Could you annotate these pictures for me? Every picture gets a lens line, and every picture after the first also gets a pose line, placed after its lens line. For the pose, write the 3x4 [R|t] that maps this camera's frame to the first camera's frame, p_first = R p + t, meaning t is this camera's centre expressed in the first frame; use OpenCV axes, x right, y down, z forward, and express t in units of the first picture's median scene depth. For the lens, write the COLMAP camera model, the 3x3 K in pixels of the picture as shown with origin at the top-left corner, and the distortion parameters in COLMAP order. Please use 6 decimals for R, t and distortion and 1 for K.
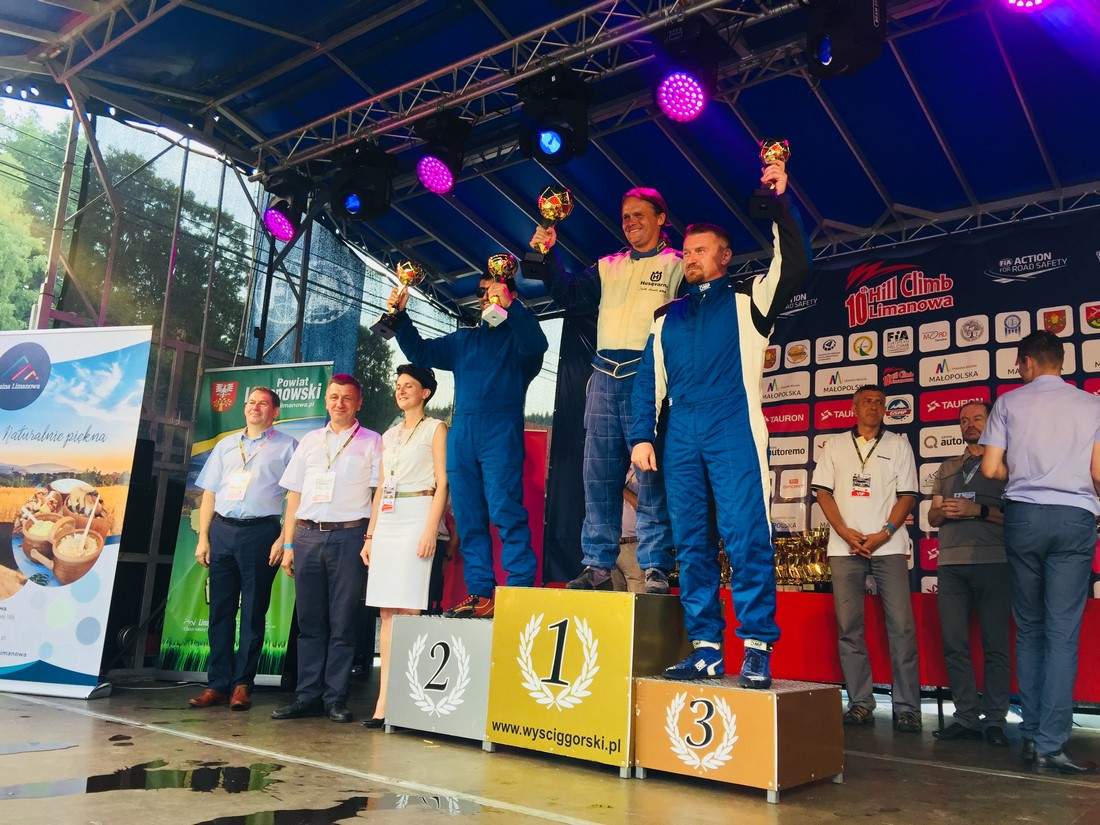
lens RADIAL K [[933.6, 0, 551.7], [0, 933.6, 402.2], [0, 0, 1]] dist [0.066694, -0.114434]
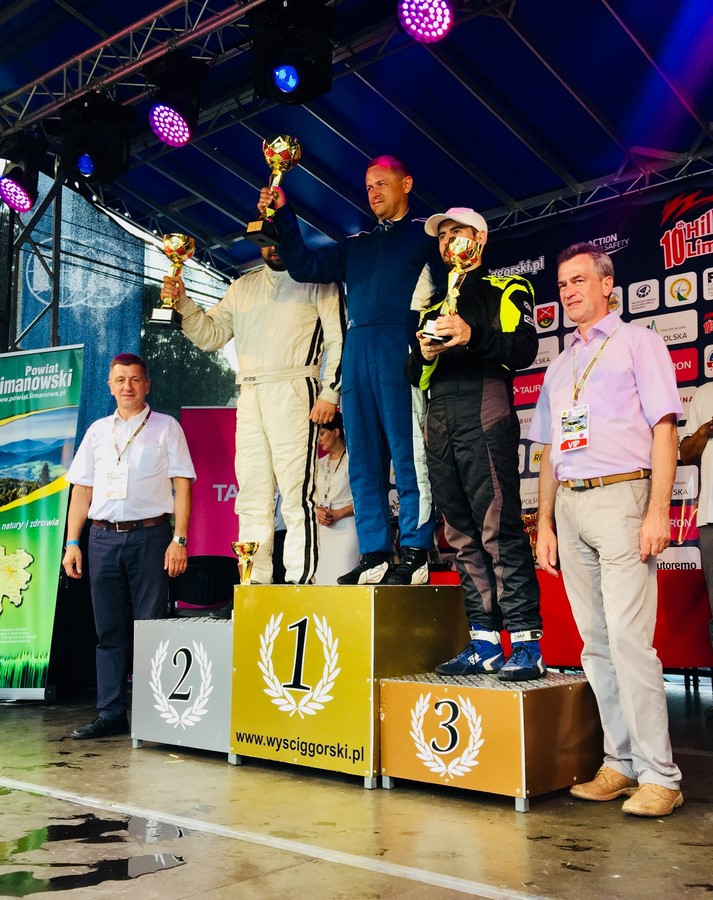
lens RADIAL K [[1020.3, 0, 357.0], [0, 1020.3, 435.2], [0, 0, 1]] dist [0.047727, 0.000000]
pose [[0.997205, -0.056322, -0.049093, 0.073124], [0.059200, 0.996484, 0.059290, 0.001099], [0.045581, -0.062030, 0.997033, 0.021066]]
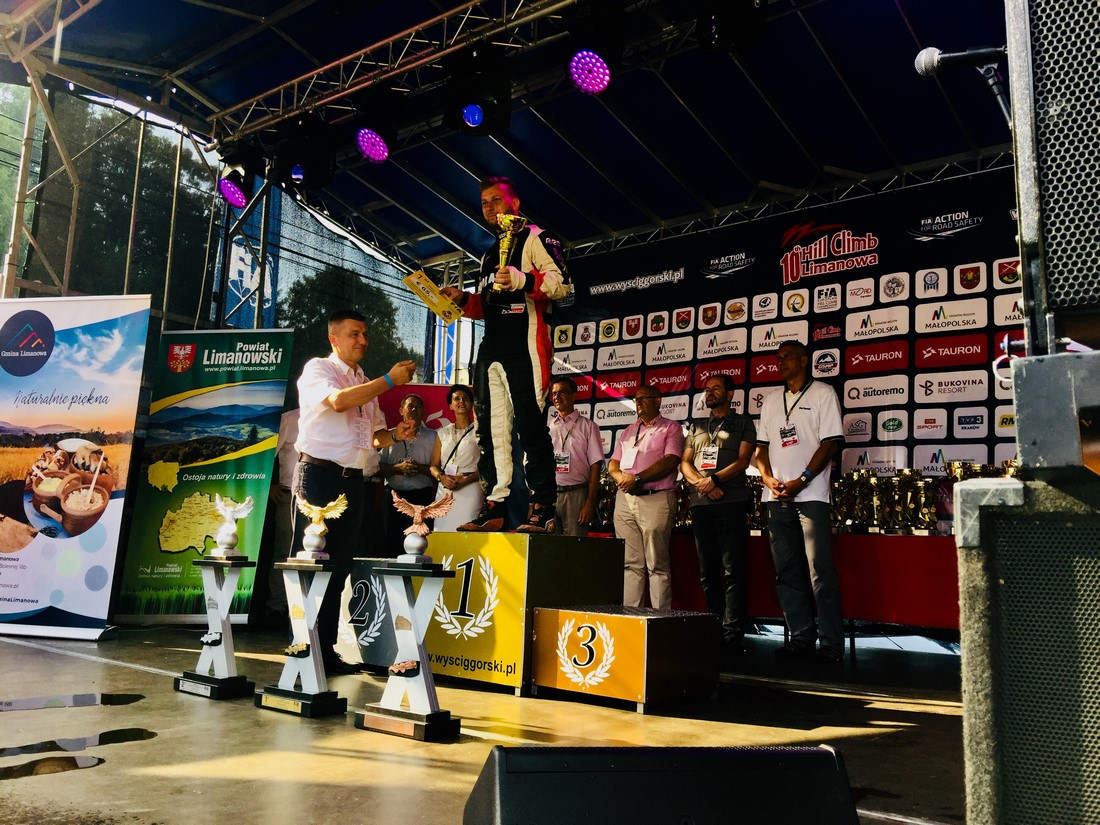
lens RADIAL K [[933.6, 0, 552.8], [0, 933.6, 402.6], [0, 0, 1]] dist [0.066694, -0.114434]
pose [[0.999895, -0.012219, -0.007749, 0.072106], [0.012581, 0.998740, 0.048582, -0.003096], [0.007145, -0.048674, 0.998789, -0.055001]]
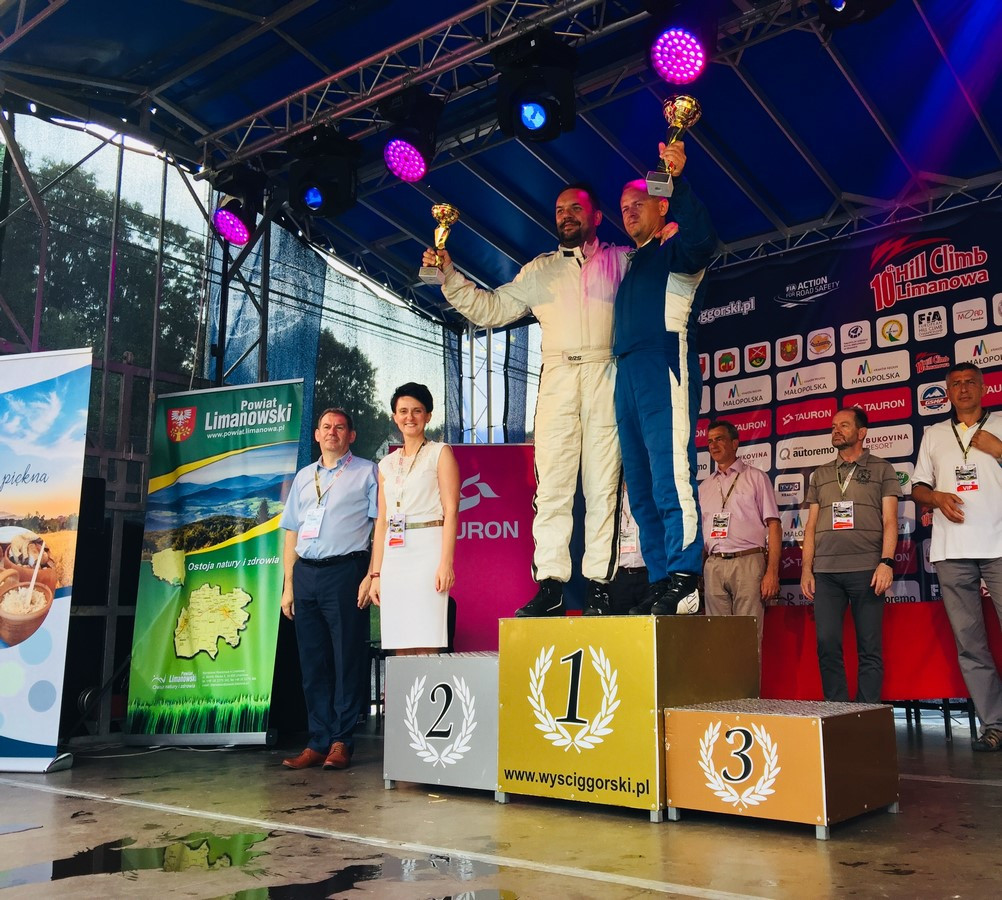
lens RADIAL K [[1022.9, 0, 582.4], [0, 1022.9, 439.8], [0, 0, 1]] dist [0.029031, 0.000000]
pose [[0.998105, -0.055003, 0.027603, 0.000812], [0.054345, 0.998232, 0.024069, 0.005391], [-0.028878, -0.022523, 0.999329, 0.020077]]
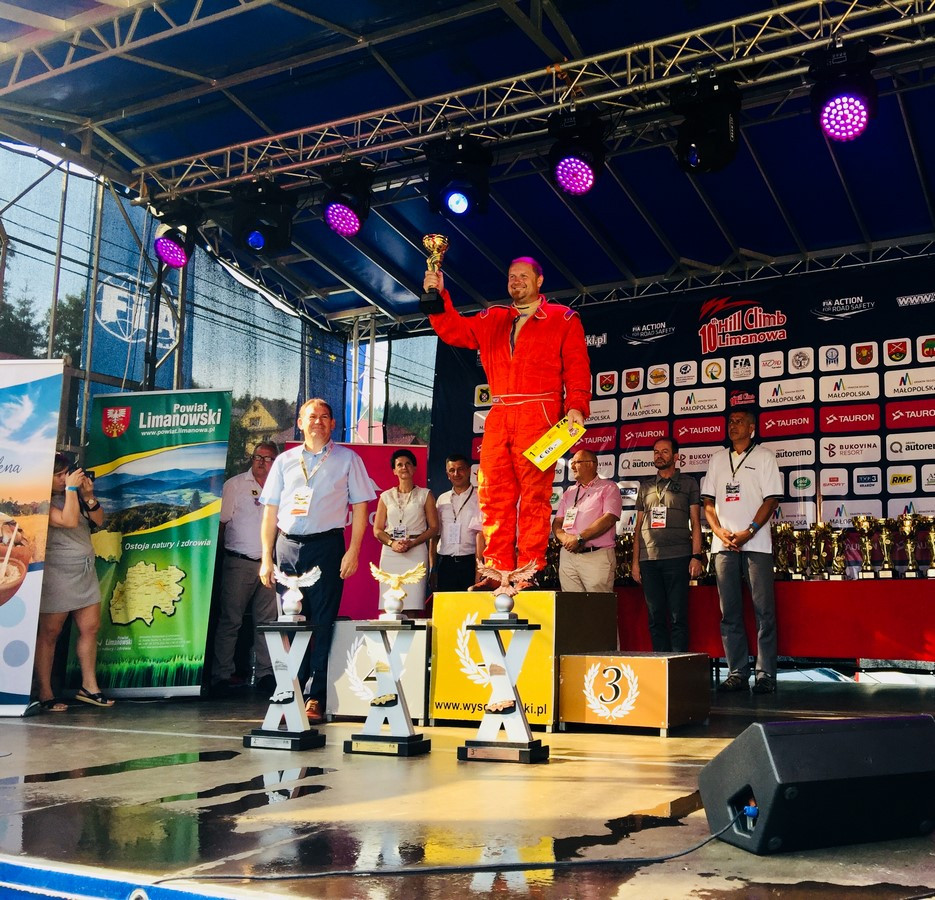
lens RADIAL K [[1024.9, 0, 599.5], [0, 1024.9, 442.1], [0, 0, 1]] dist [0.030609, 0.000000]
pose [[0.974534, -0.015238, 0.223720, -0.091857], [0.003789, 0.998665, 0.051515, -0.040504], [-0.224206, -0.049355, 0.973291, -0.206235]]
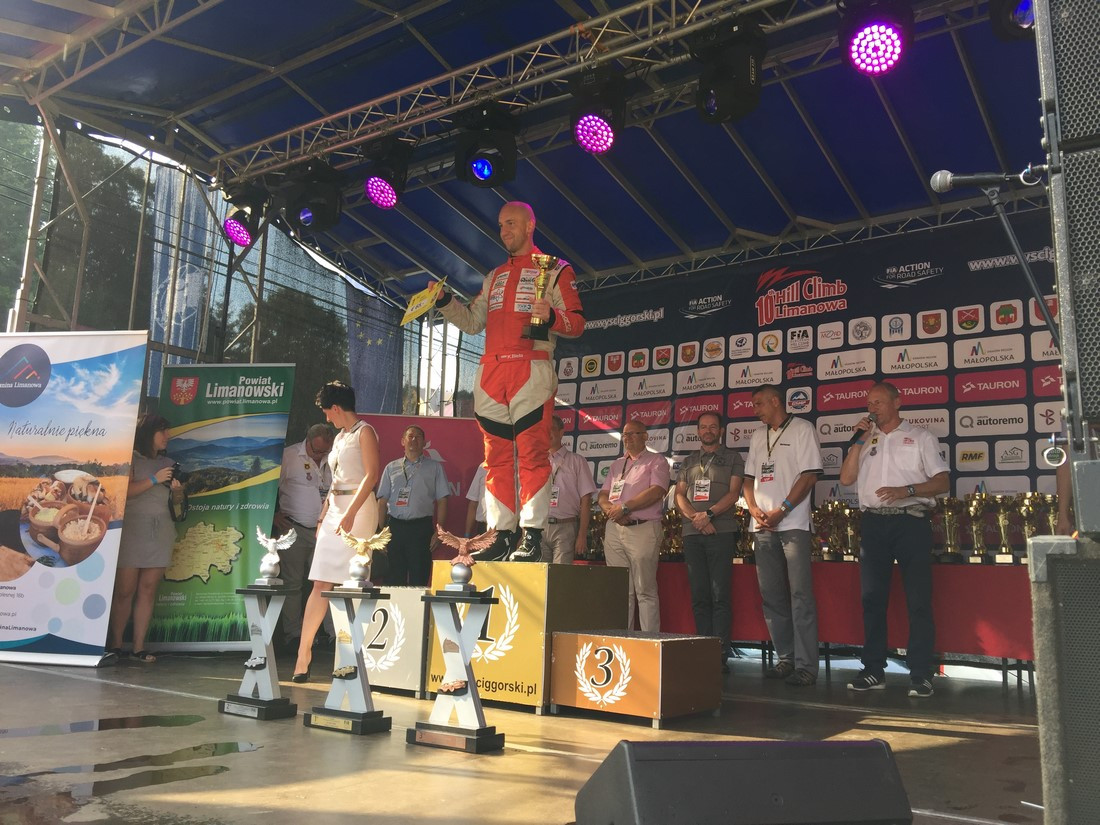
lens RADIAL K [[933.6, 0, 555.2], [0, 933.6, 403.4], [0, 0, 1]] dist [0.066694, -0.114434]
pose [[0.998813, -0.005085, 0.048441, 0.023155], [0.003930, 0.999706, 0.023922, -0.016898], [-0.048548, -0.023704, 0.998540, -0.109549]]
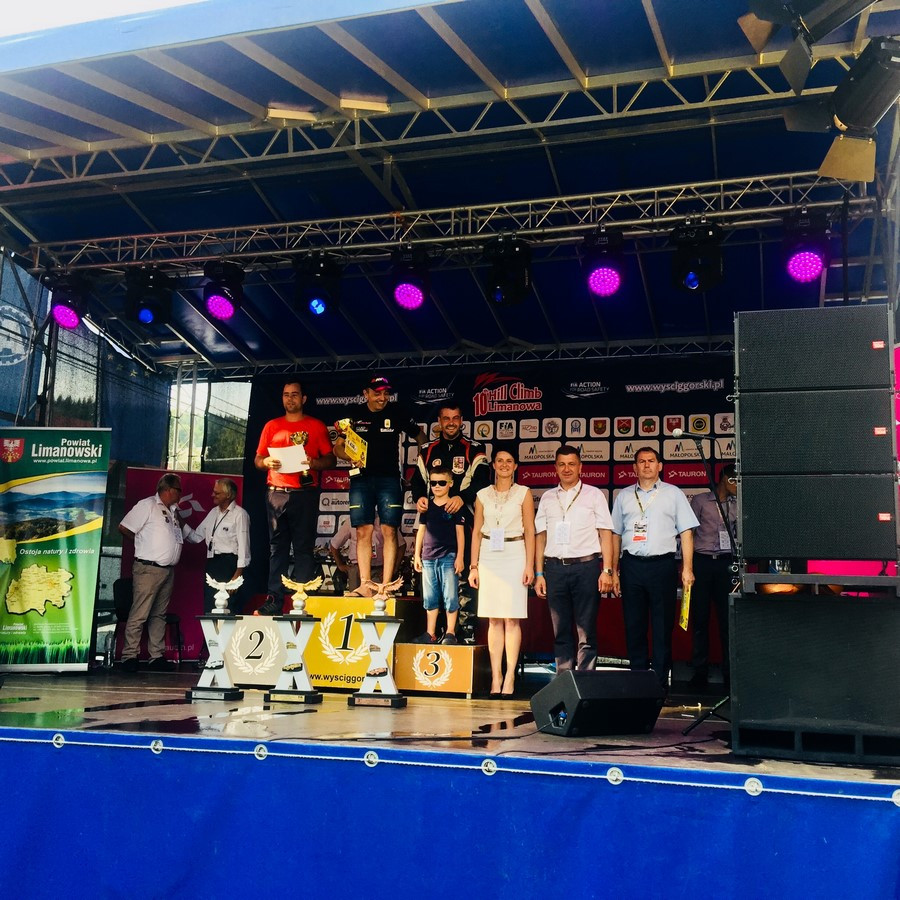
lens RADIAL K [[1036.5, 0, 470.6], [0, 1036.5, 464.2], [0, 0, 1]] dist [0.016671, 0.000000]
pose [[0.926690, 0.032751, 0.374397, -0.307884], [-0.058139, 0.996696, 0.056714, -0.104000], [-0.371303, -0.074324, 0.925532, -0.520630]]
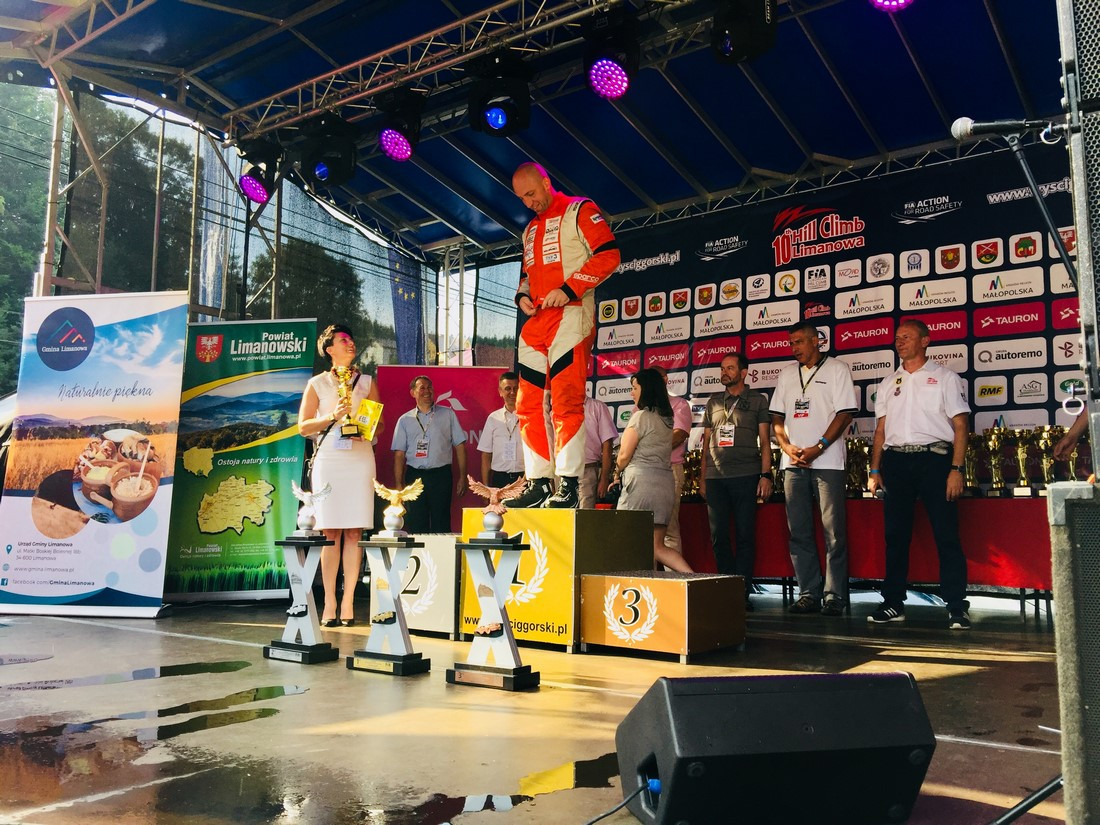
lens RADIAL K [[933.6, 0, 551.7], [0, 933.6, 402.8], [0, 0, 1]] dist [0.066694, -0.114434]
pose [[0.998964, -0.035855, 0.028033, 0.016325], [0.033390, 0.995910, 0.083951, -0.022576], [-0.030929, -0.082928, 0.996076, -0.121519]]
